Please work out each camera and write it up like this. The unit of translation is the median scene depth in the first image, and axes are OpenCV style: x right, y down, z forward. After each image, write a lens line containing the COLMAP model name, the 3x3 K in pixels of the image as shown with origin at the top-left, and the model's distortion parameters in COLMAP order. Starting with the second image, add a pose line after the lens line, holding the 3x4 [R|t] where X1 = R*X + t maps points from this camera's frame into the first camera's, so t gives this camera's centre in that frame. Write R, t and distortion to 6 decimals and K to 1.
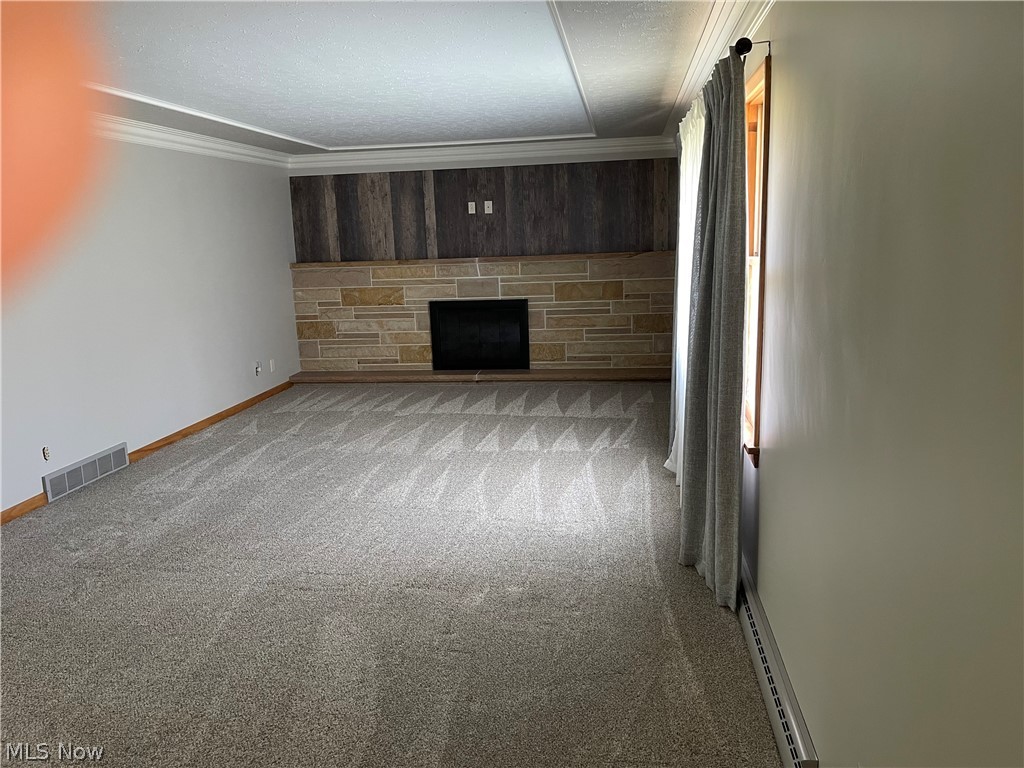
lens RADIAL K [[778.2, 0, 512.0], [0, 778.2, 384.0], [0, 0, 1]] dist [0.066035, -0.094140]
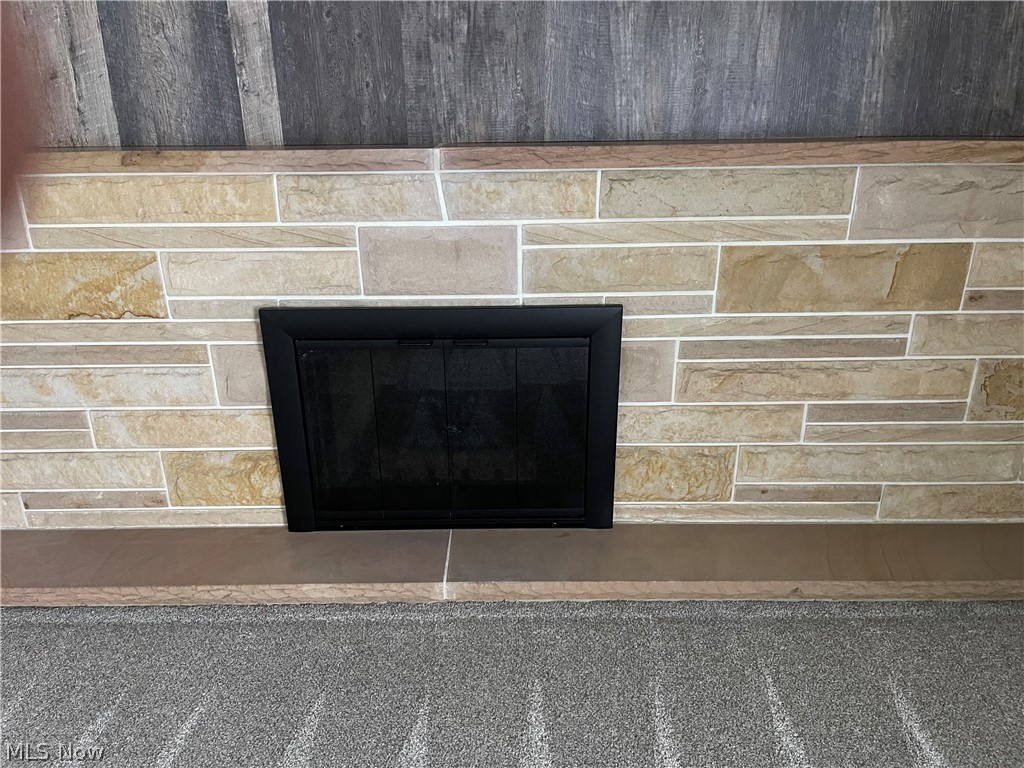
lens RADIAL K [[778.2, 0, 512.0], [0, 778.2, 384.0], [0, 0, 1]] dist [0.066035, -0.094140]
pose [[0.987811, -0.029722, 0.152792, -0.061752], [0.004473, 0.986615, 0.163007, -0.125355], [-0.155592, -0.160337, 0.974722, 0.720231]]
